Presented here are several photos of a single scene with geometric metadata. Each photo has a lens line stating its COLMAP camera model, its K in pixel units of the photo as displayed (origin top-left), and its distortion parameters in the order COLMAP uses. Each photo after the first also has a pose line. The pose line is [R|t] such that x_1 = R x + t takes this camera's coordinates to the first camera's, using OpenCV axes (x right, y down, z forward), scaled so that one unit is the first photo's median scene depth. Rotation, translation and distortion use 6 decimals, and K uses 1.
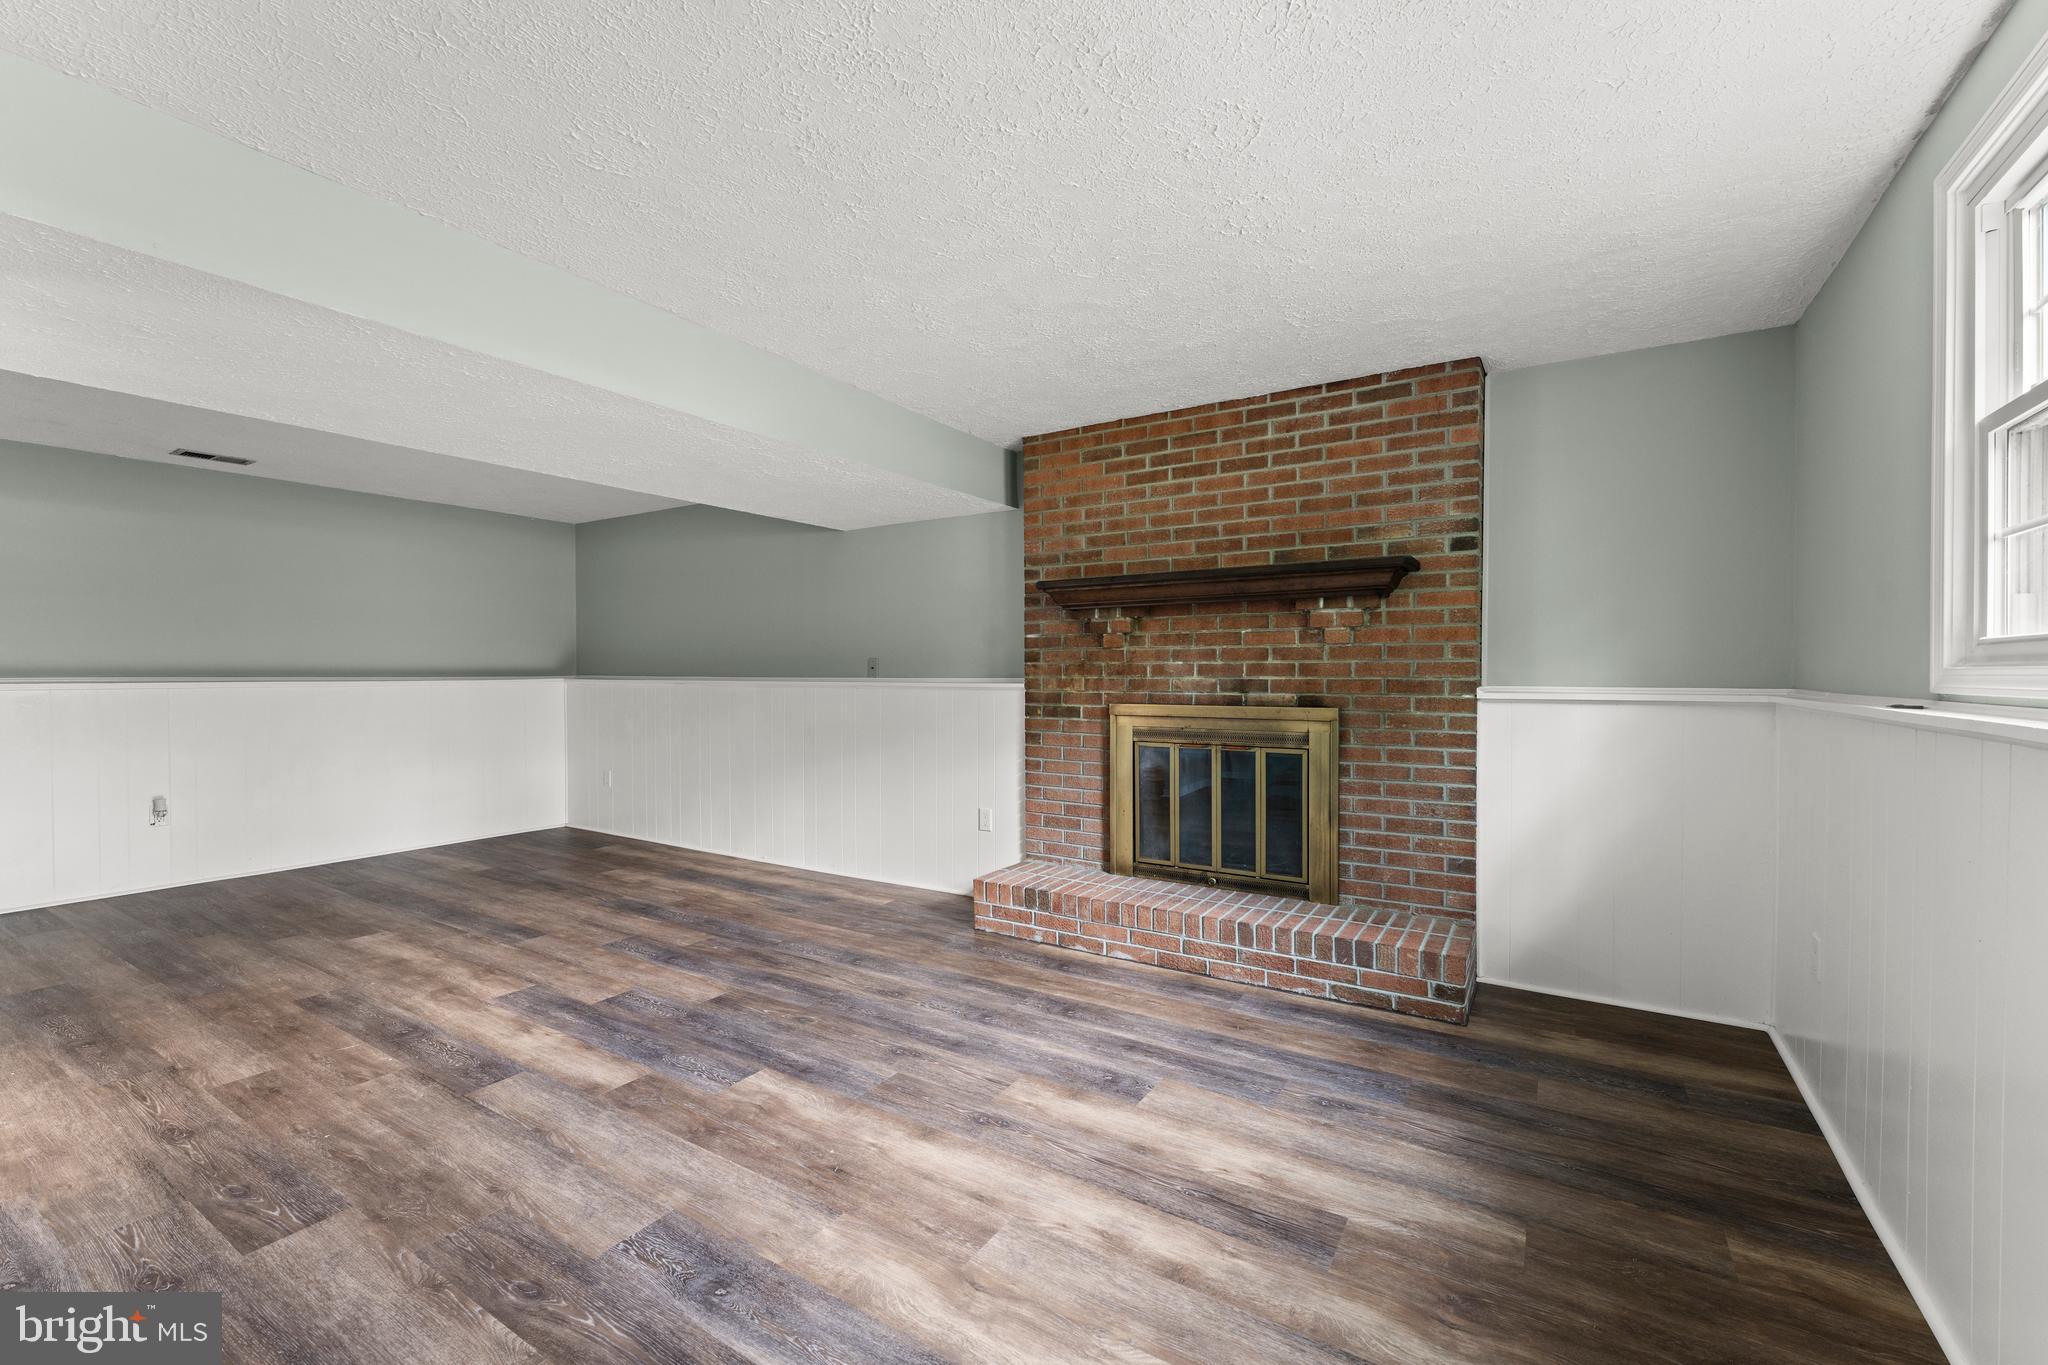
lens RADIAL K [[850.2, 0, 1019.7], [0, 850.2, 679.8], [0, 0, 1]] dist [0.003104, 0.000287]
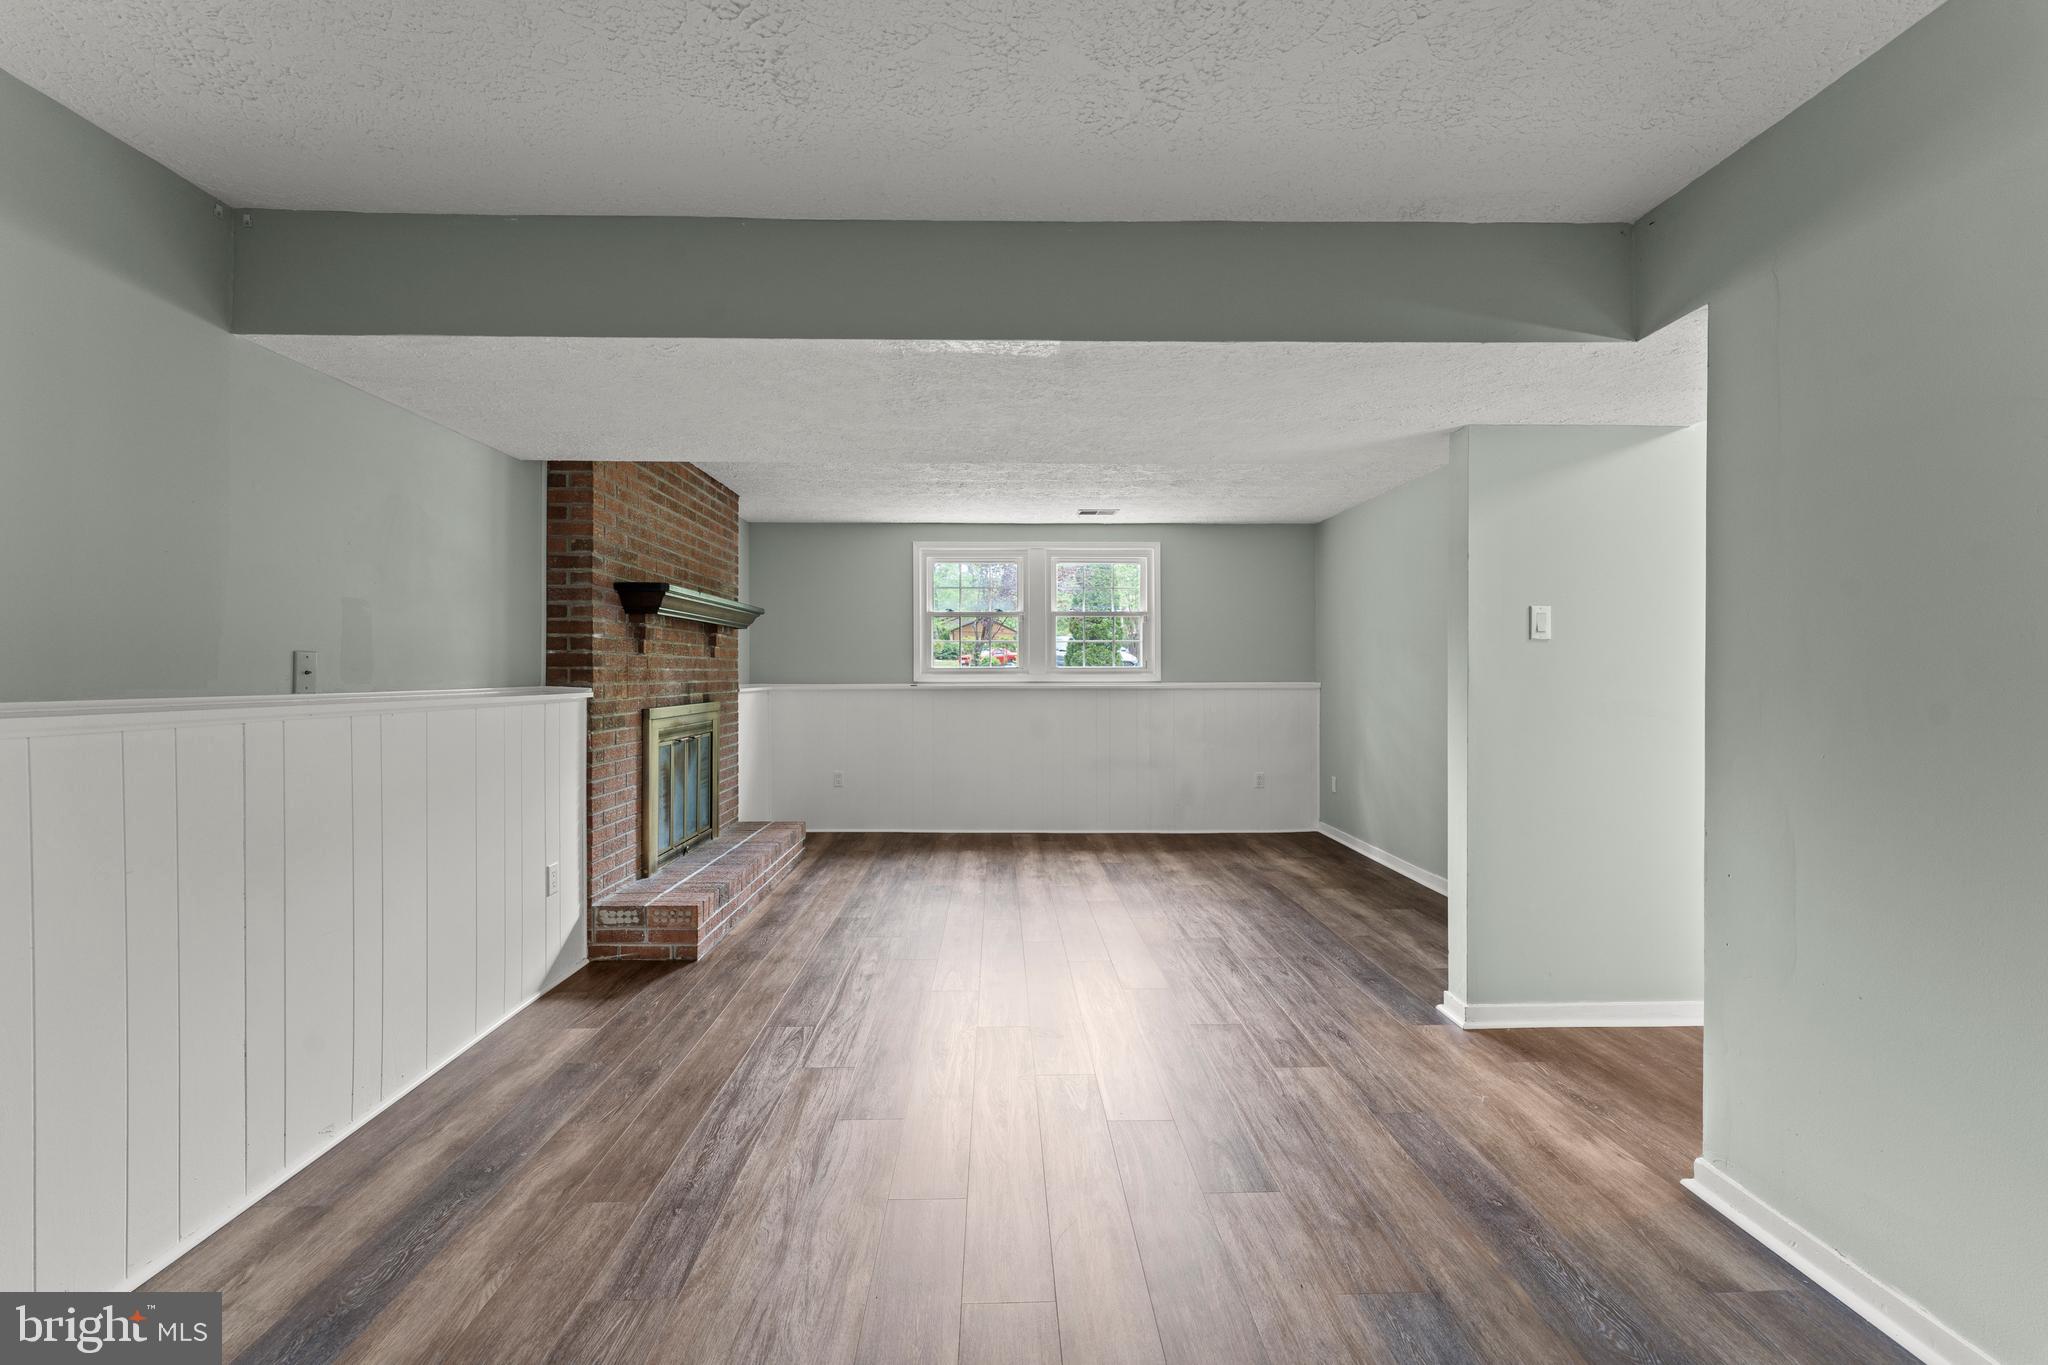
lens RADIAL K [[850.2, 0, 1019.7], [0, 850.2, 679.8], [0, 0, 1]] dist [0.003104, 0.000287]
pose [[-0.563184, -0.004107, 0.826321, -1.012210], [0.009492, 0.999890, 0.011440, -0.014424], [-0.826277, 0.014286, -0.563083, 1.238471]]
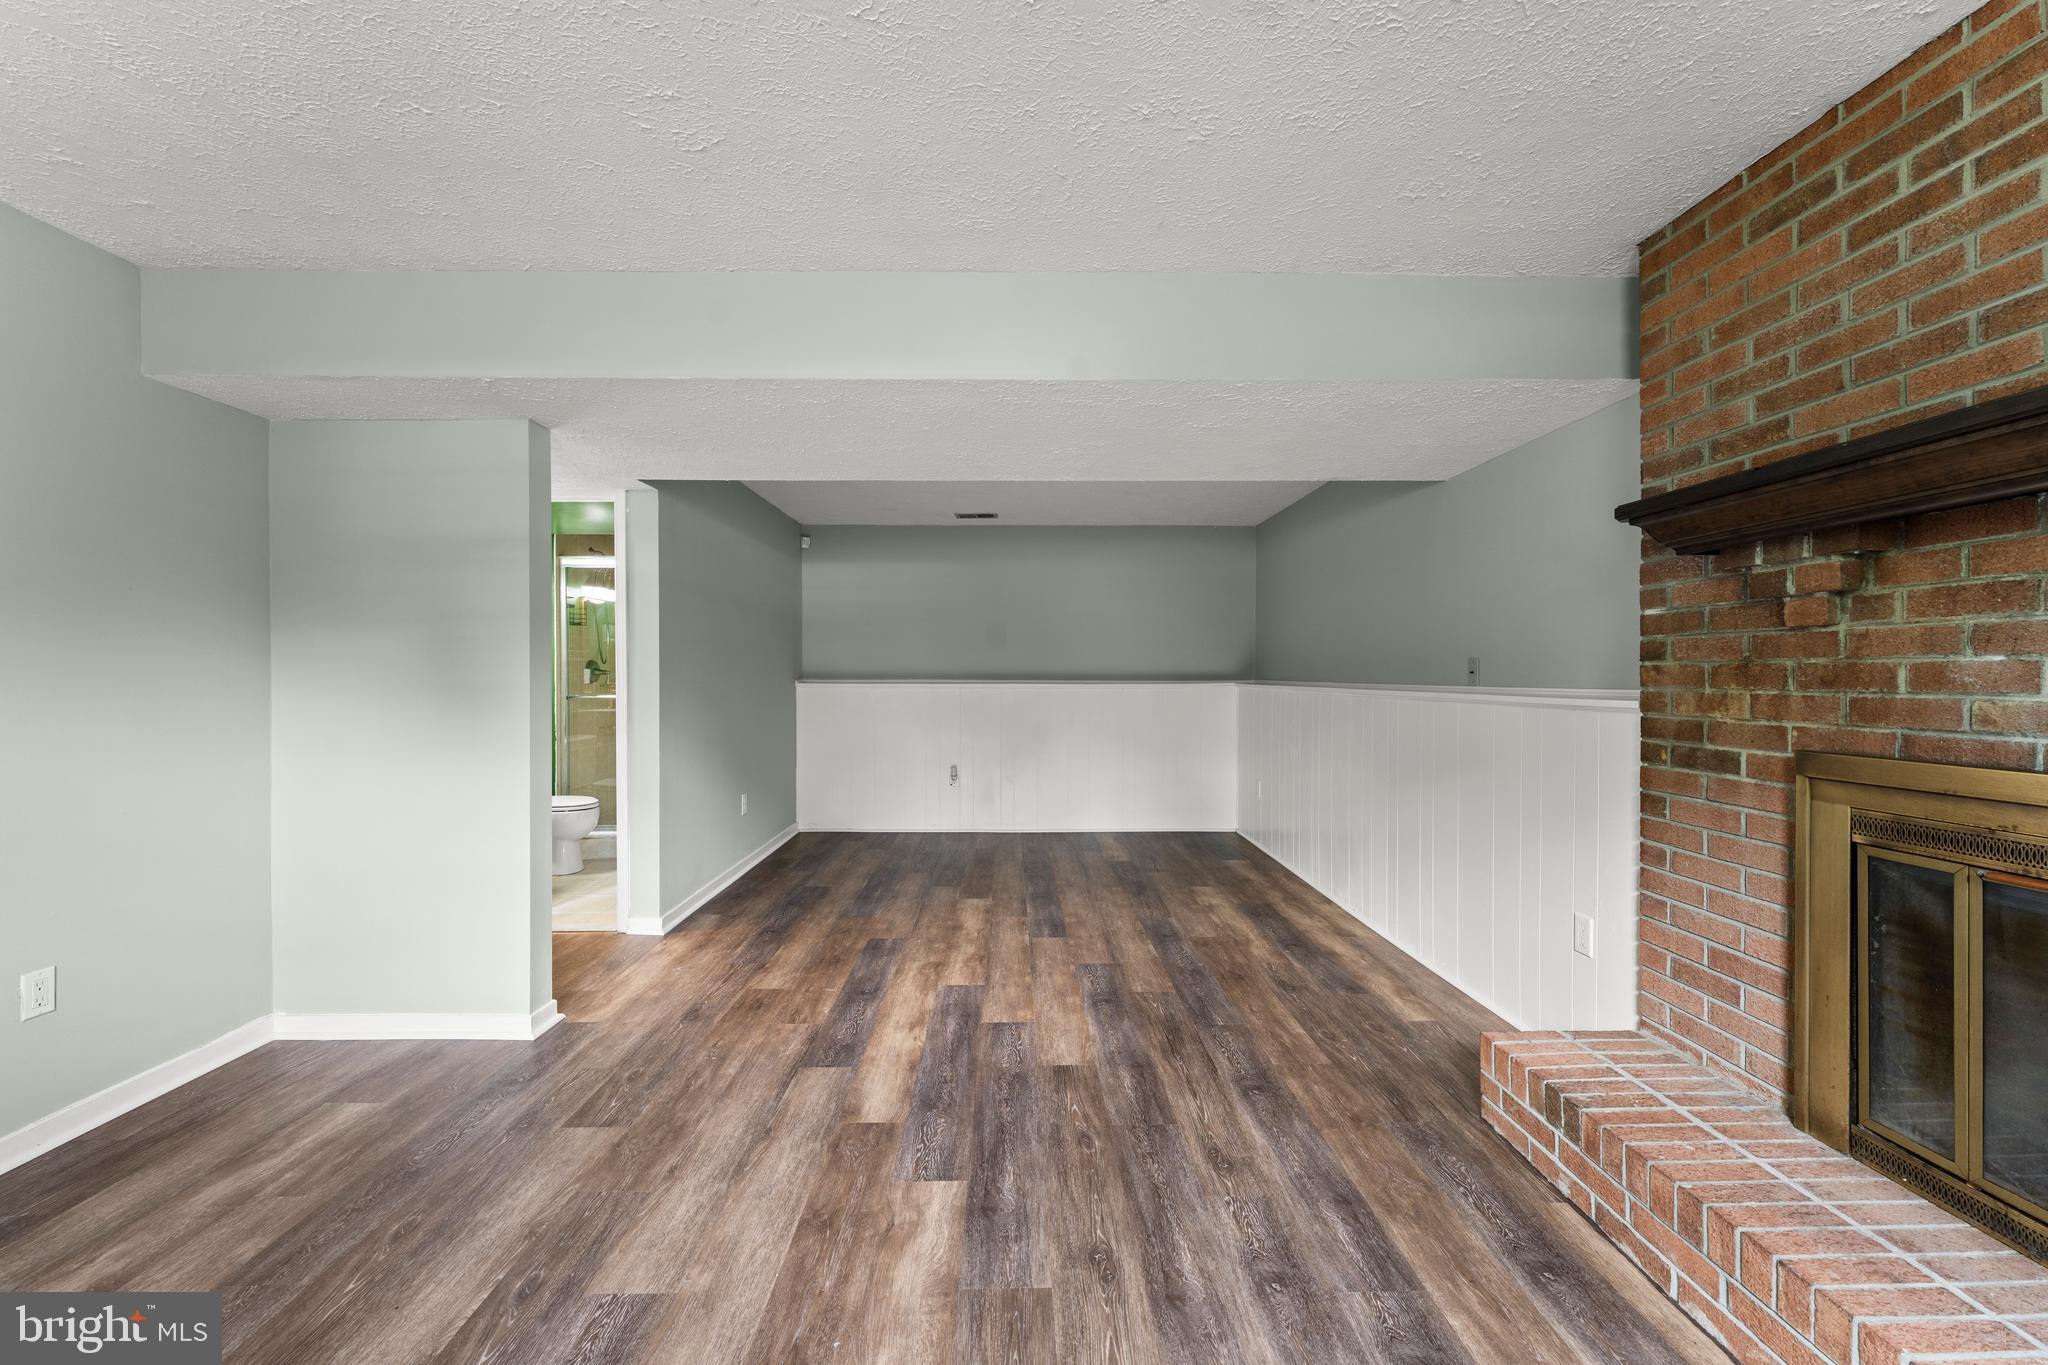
lens RADIAL K [[850.2, 0, 1019.7], [0, 850.2, 679.8], [0, 0, 1]] dist [0.003104, 0.000287]
pose [[0.548624, 0.005642, -0.836050, 0.265290], [-0.008433, 0.999964, 0.001214, -0.006861], [0.836027, 0.006384, 0.548652, 0.415106]]
